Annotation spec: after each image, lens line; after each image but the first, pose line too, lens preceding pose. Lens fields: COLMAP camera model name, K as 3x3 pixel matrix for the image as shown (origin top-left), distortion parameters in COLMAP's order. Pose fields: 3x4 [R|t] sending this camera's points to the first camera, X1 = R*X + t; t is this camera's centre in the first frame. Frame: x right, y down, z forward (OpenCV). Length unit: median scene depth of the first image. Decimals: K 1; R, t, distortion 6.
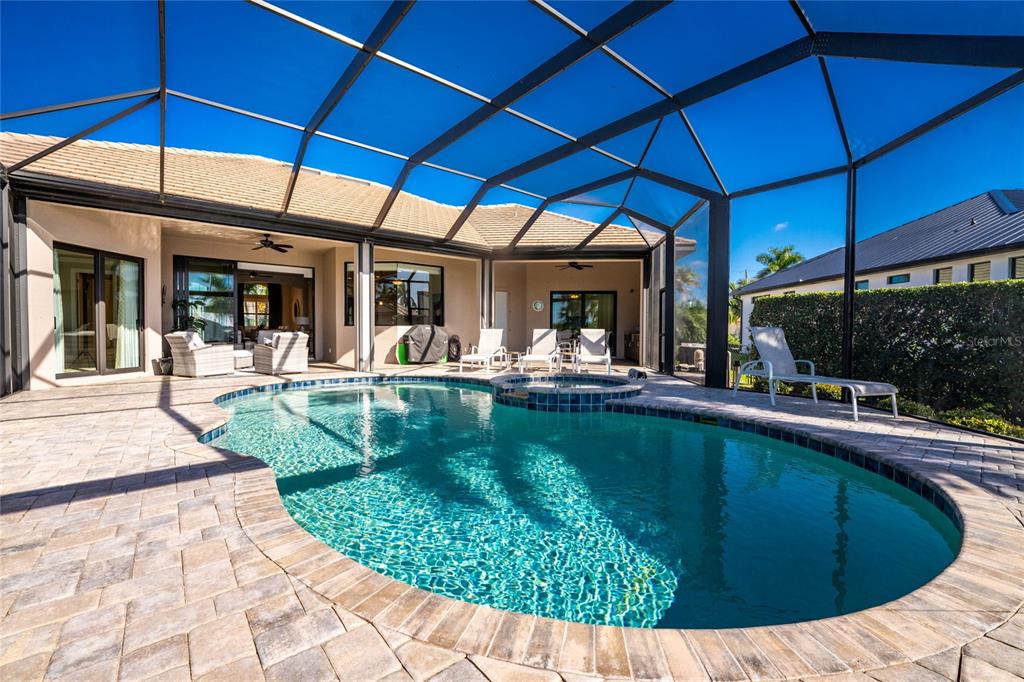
lens RADIAL K [[421.0, 0, 511.8], [0, 421.0, 339.5], [0, 0, 1]] dist [-0.017113, -0.000358]
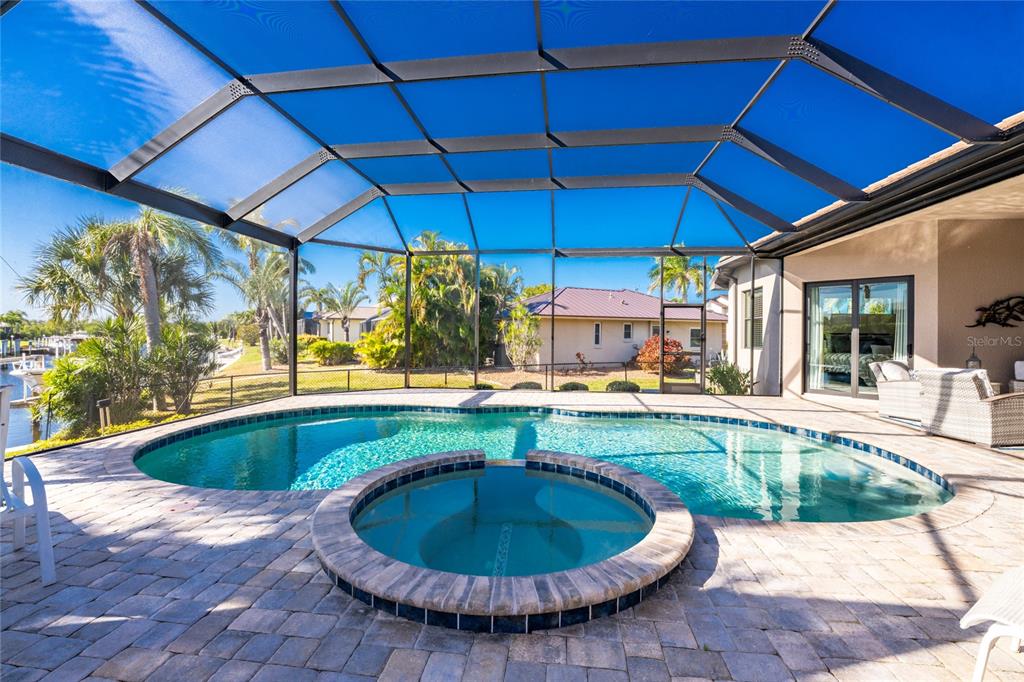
lens RADIAL K [[446.8, 0, 503.3], [0, 446.8, 336.7], [0, 0, 1]] dist [-0.030566, -0.000152]
pose [[-0.749403, 0.000417, -0.662114, 0.439667], [-0.019449, 0.999554, 0.022643, -0.081305], [0.661829, 0.029846, -0.749061, 1.306203]]
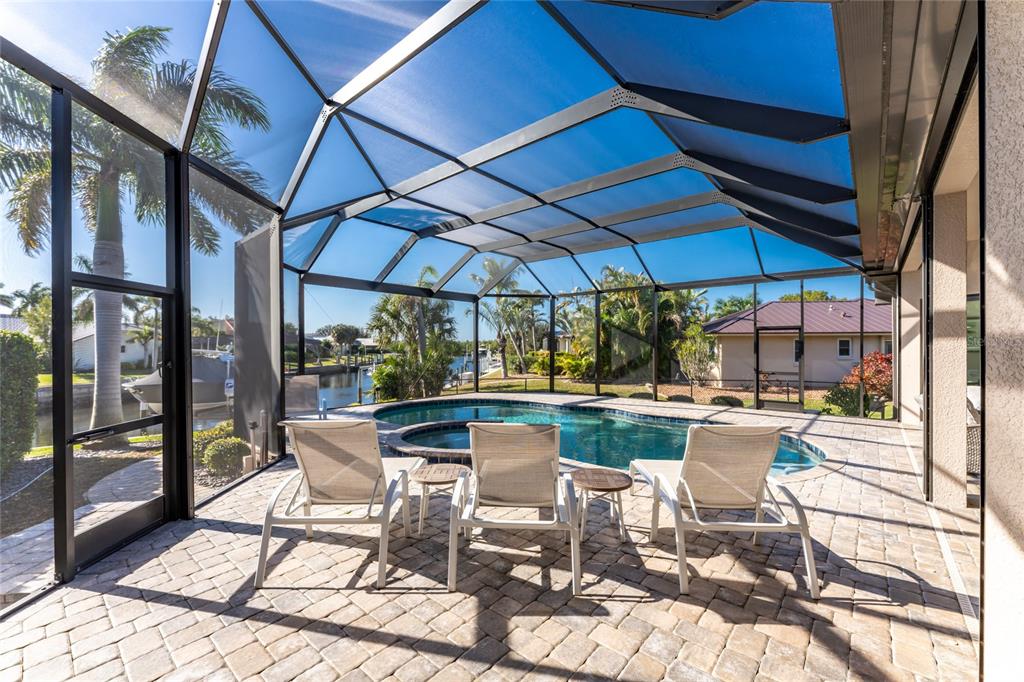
lens RADIAL K [[421.0, 0, 506.6], [0, 421.0, 345.4], [0, 0, 1]] dist [-0.017113, -0.000358]
pose [[-0.988072, 0.000098, -0.153990, 0.213189], [-0.002521, 0.999855, 0.016814, -0.121099], [0.153969, 0.017001, -0.987929, 1.886506]]
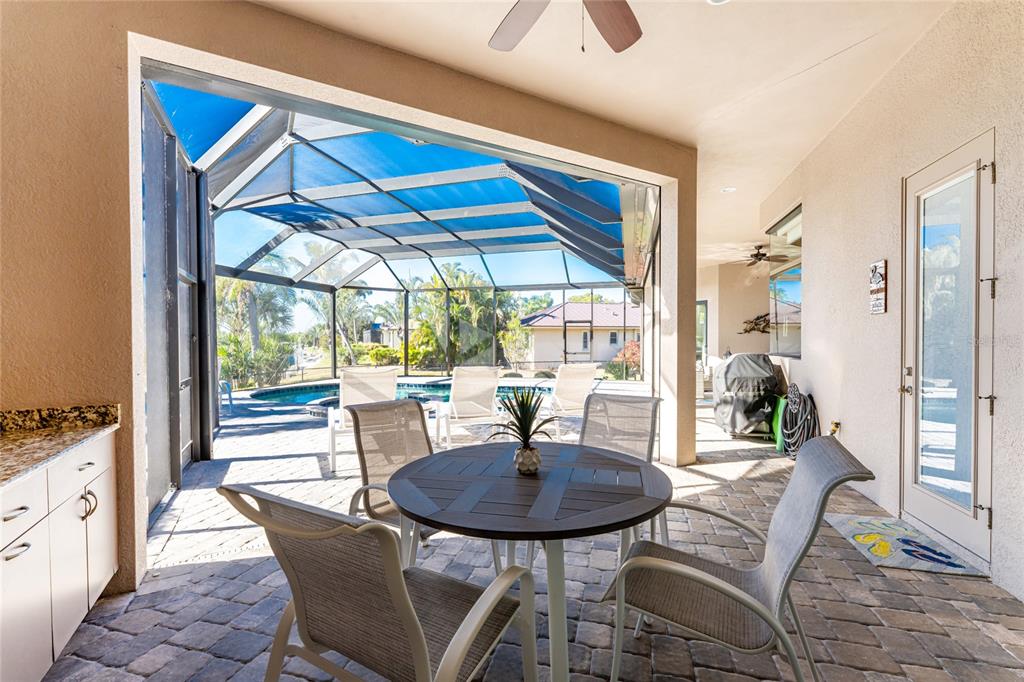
lens RADIAL K [[421.0, 0, 513.5], [0, 421.0, 345.4], [0, 0, 1]] dist [-0.017113, -0.000358]
pose [[-0.821925, 0.010661, -0.569496, 0.490912], [-0.007425, 0.999539, 0.029428, -0.101194], [0.569547, 0.028416, -0.821467, 2.118734]]
